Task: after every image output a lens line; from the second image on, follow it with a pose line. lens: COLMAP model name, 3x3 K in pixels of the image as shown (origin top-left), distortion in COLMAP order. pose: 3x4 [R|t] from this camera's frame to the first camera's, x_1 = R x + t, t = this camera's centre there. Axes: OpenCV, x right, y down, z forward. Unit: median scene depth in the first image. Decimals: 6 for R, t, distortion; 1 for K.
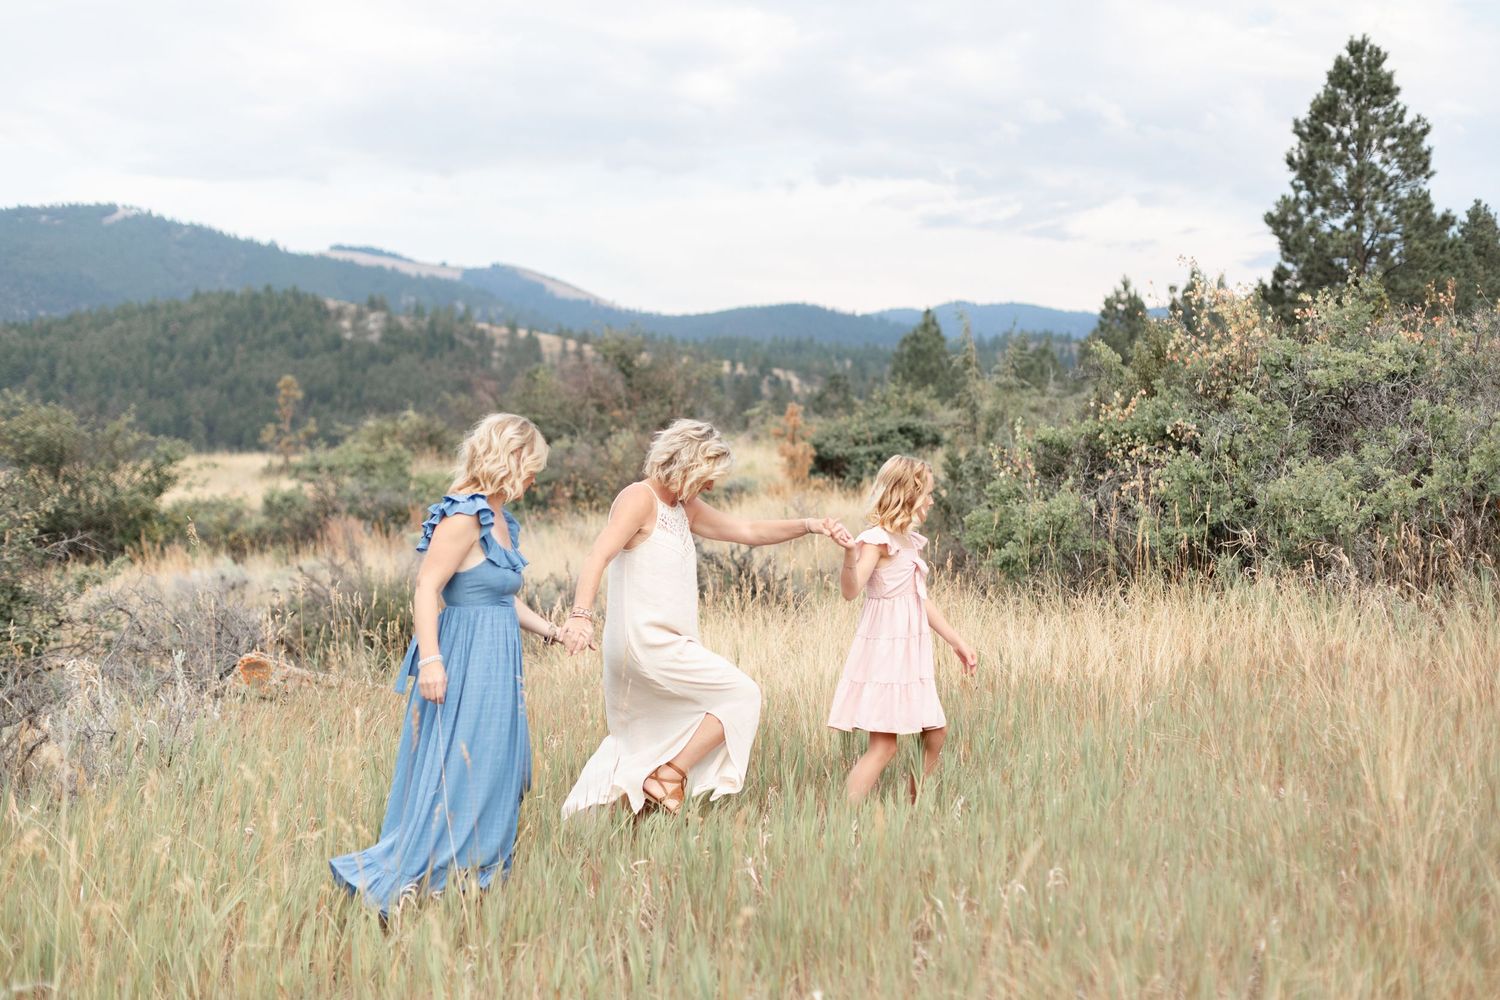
lens RADIAL K [[2176.3, 0, 750.0], [0, 2176.3, 500.0], [0, 0, 1]] dist [-0.020125, 0.058448]
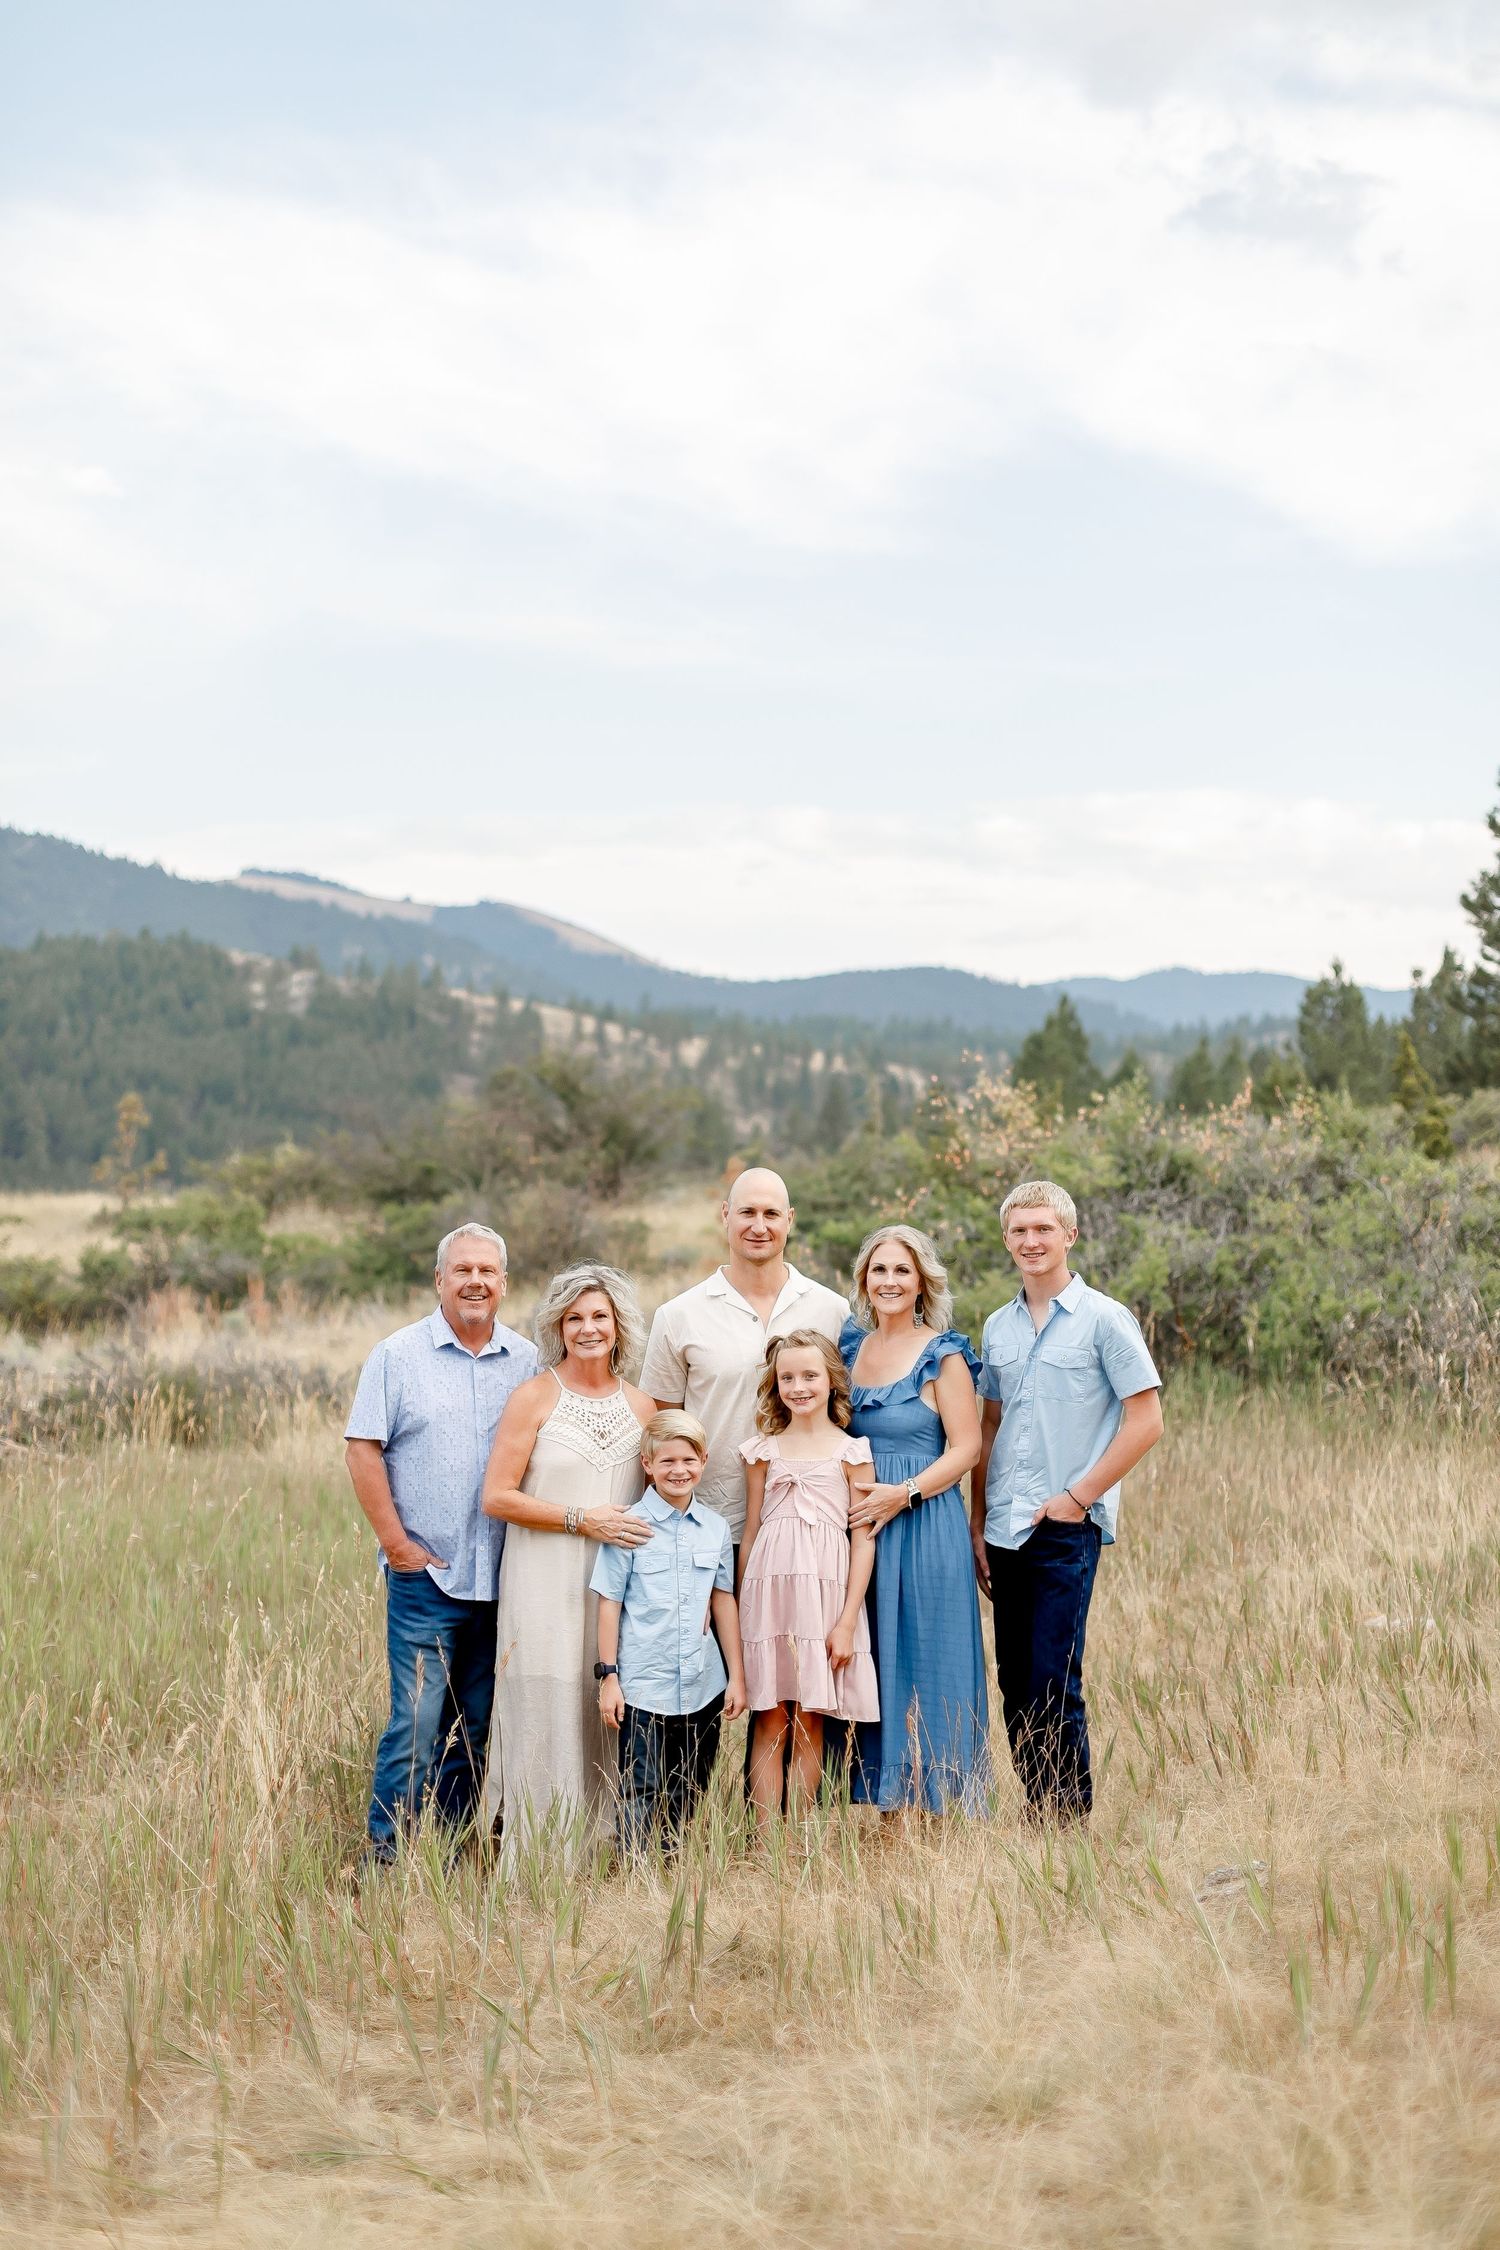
lens RADIAL K [[3846.9, 0, 750.0], [0, 3846.9, 1125.0], [0, 0, 1]] dist [0.061092, 0.049839]
pose [[0.996784, 0.019683, -0.077678, 0.105629], [-0.021913, 0.999368, -0.027974, -0.013417], [0.077078, 0.029586, 0.996586, -0.316269]]
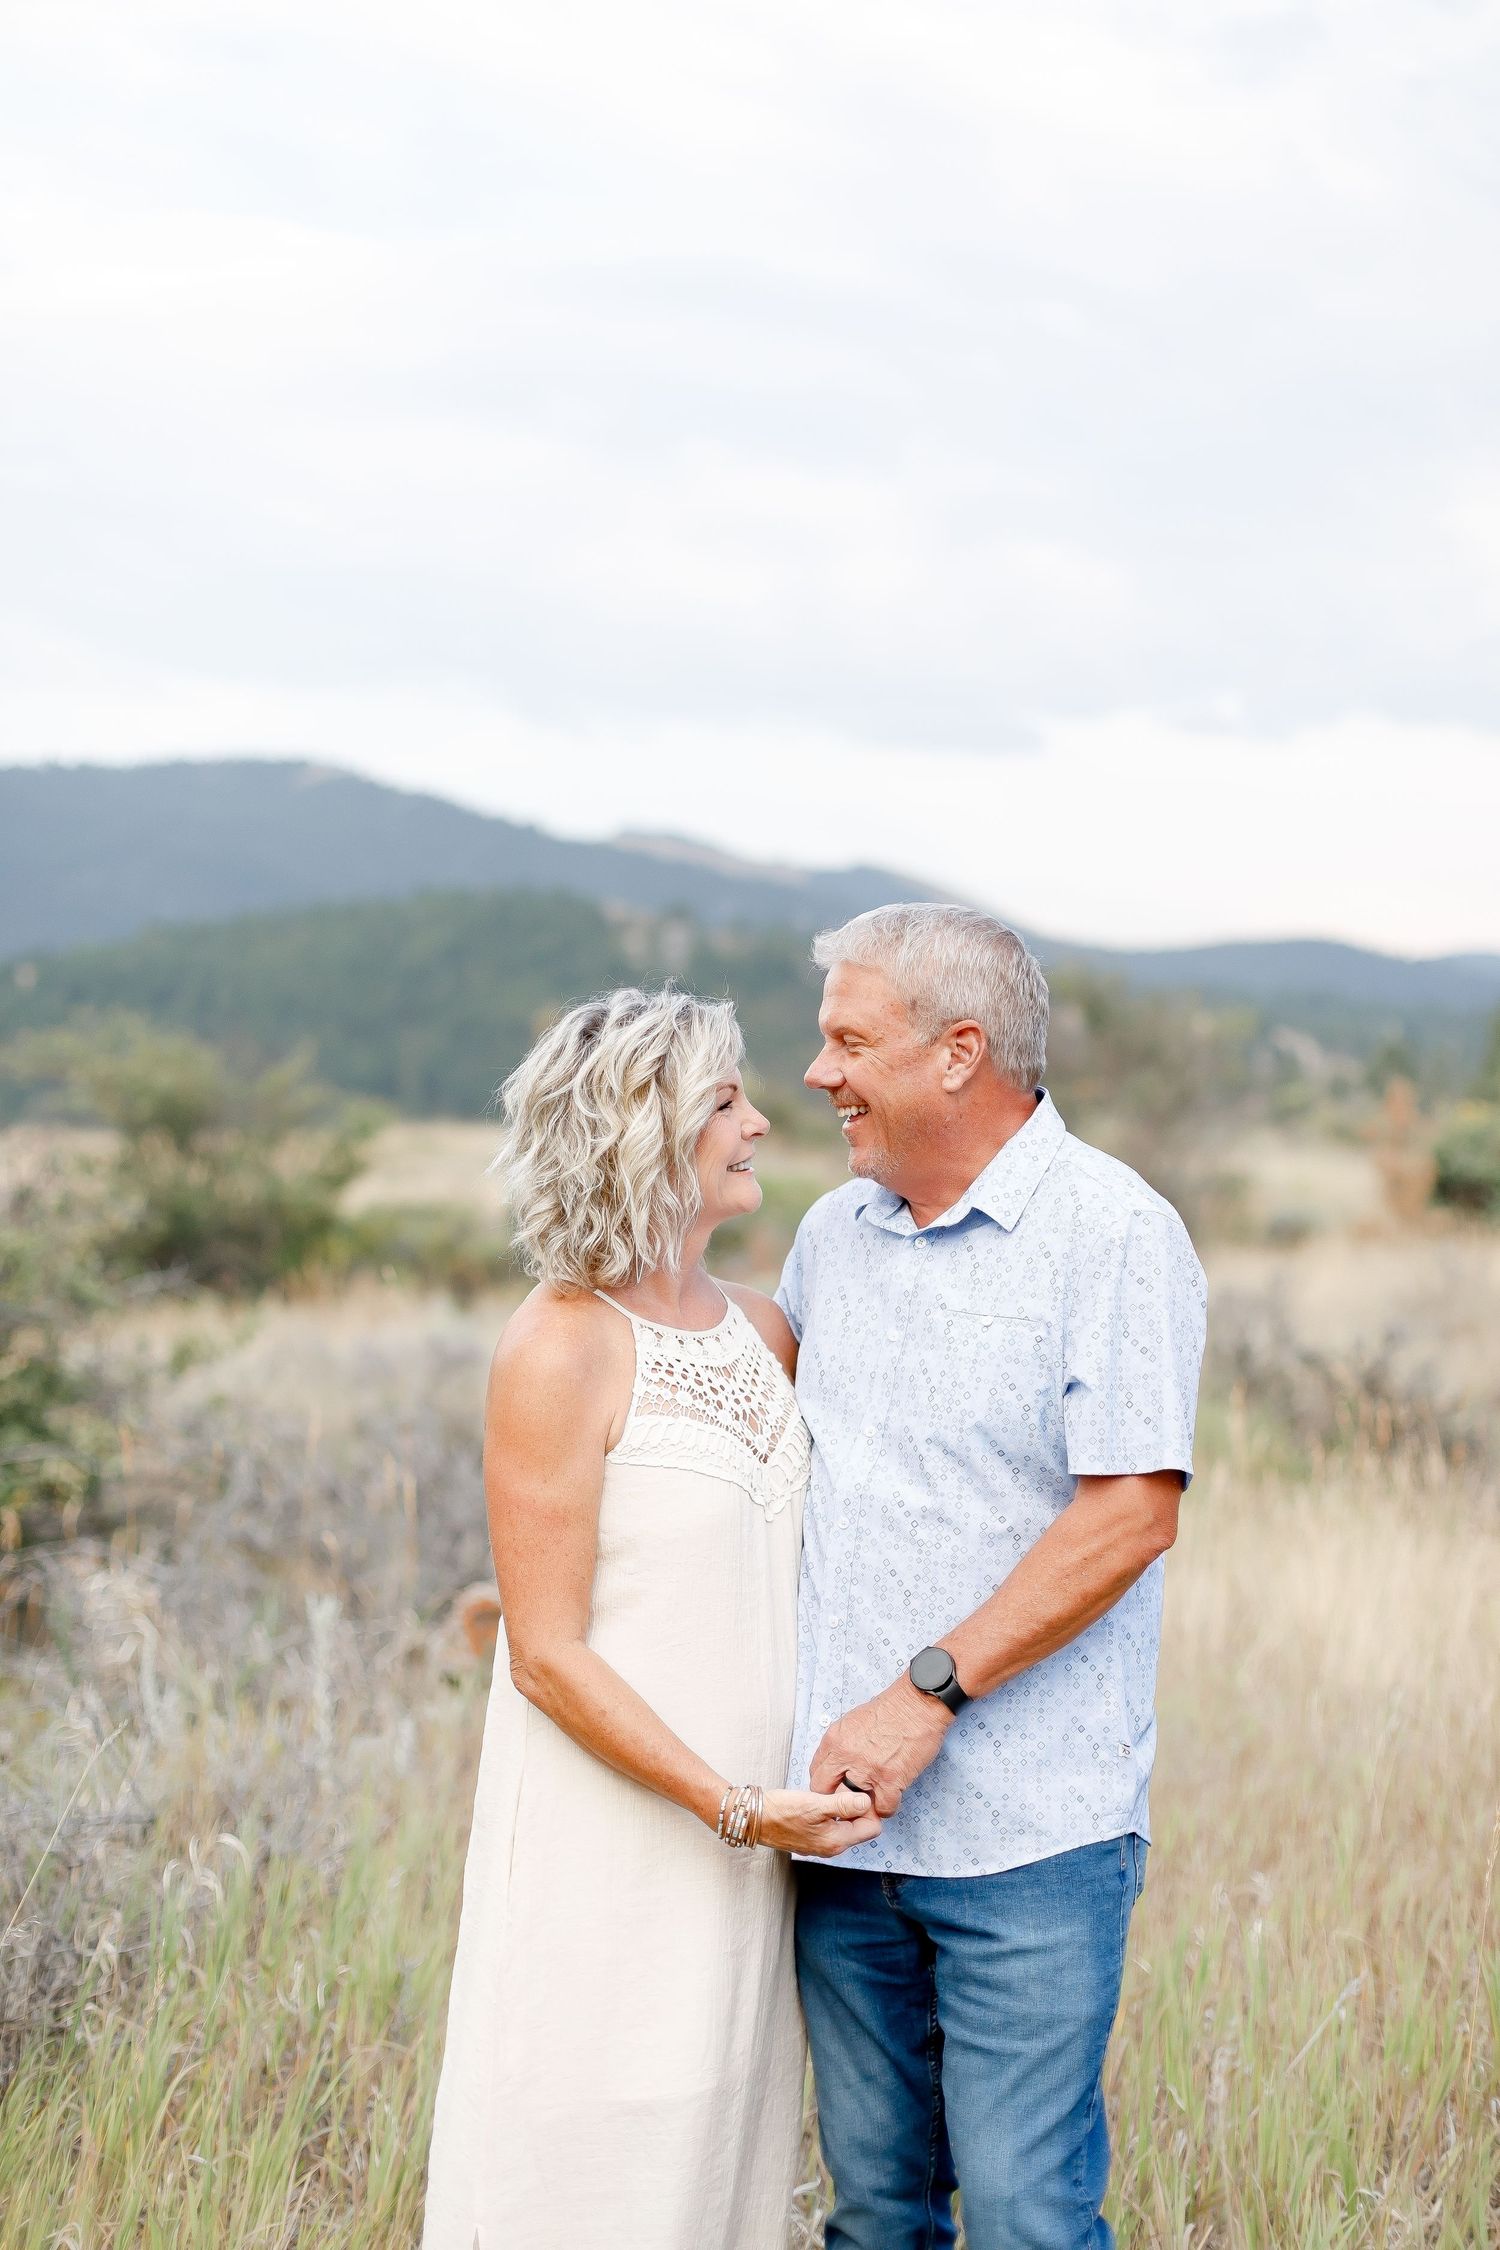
lens RADIAL K [[3030.1, 0, 750.0], [0, 3030.1, 1125.0], [0, 0, 1]] dist [0.019048, 0.025932]
pose [[0.989590, 0.042031, -0.137642, -0.032394], [-0.045930, 0.998625, -0.025267, -0.003591], [0.136391, 0.031326, 0.990160, 0.133076]]
